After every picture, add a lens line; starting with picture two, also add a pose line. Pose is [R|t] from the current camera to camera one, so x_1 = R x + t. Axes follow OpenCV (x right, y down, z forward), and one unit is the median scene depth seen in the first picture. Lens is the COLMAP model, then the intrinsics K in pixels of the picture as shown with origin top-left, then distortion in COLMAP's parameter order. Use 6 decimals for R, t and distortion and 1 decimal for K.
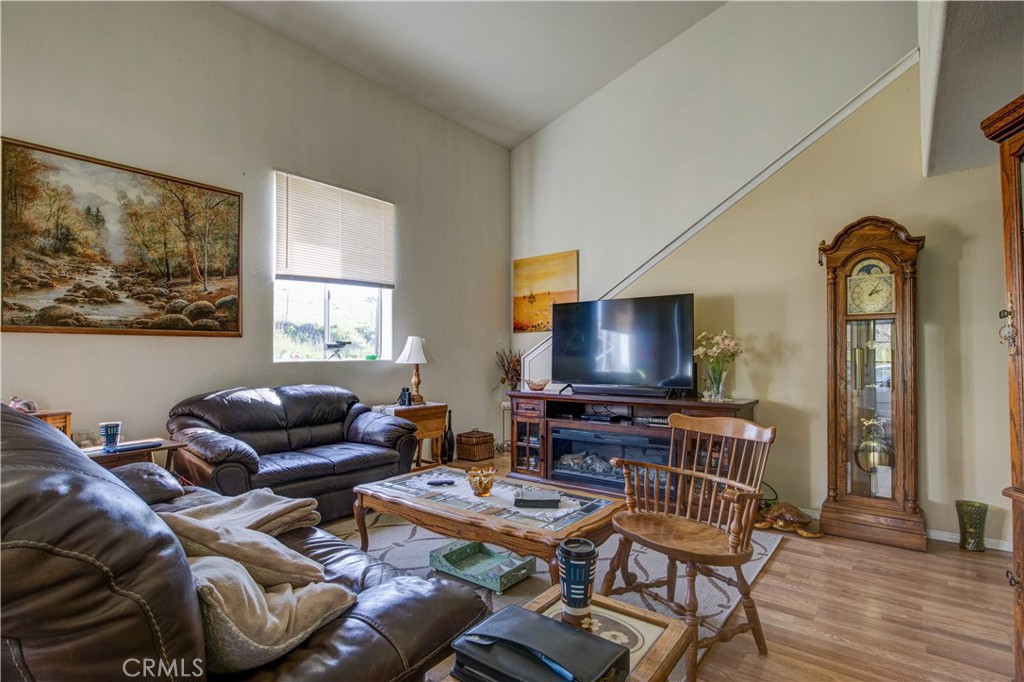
lens RADIAL K [[507.9, 0, 507.2], [0, 507.9, 347.6], [0, 0, 1]] dist [-0.007597, 0.000112]
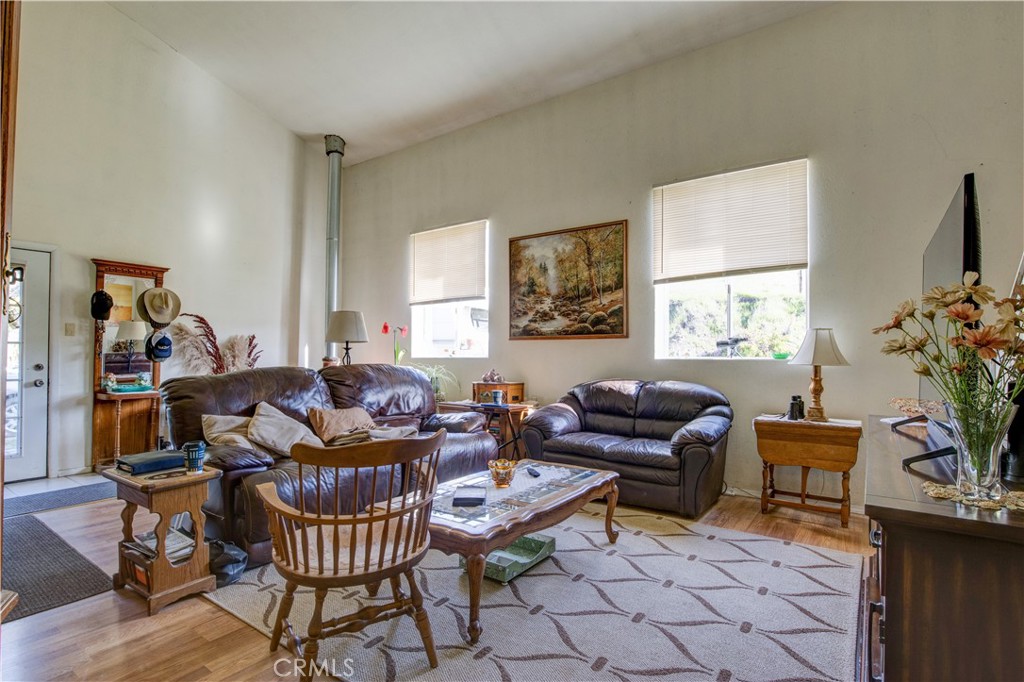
lens RADIAL K [[507.9, 0, 509.9], [0, 507.9, 348.3], [0, 0, 1]] dist [-0.007597, 0.000112]
pose [[0.047617, -0.008470, -0.998830, 0.773192], [0.010764, 0.999910, -0.007966, 0.012799], [0.998808, -0.010372, 0.047704, 0.749546]]
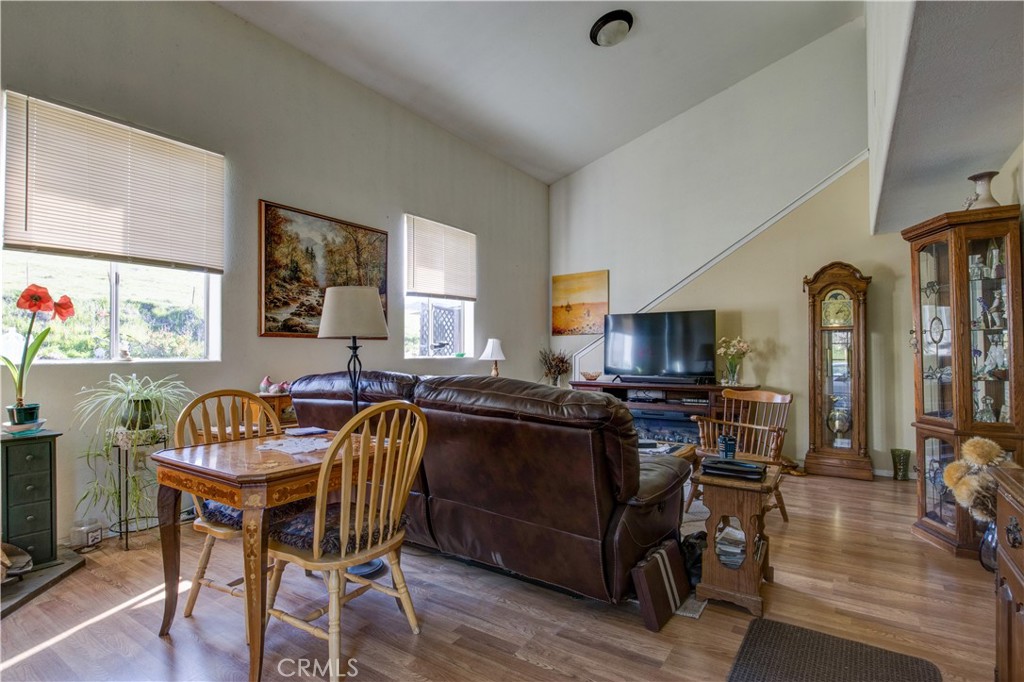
lens RADIAL K [[507.9, 0, 507.6], [0, 507.9, 346.3], [0, 0, 1]] dist [-0.007597, 0.000112]
pose [[0.997492, 0.002086, 0.070754, -0.344145], [-0.001996, 0.999997, -0.001350, -0.002793], [-0.070757, 0.001205, 0.997493, -0.405789]]
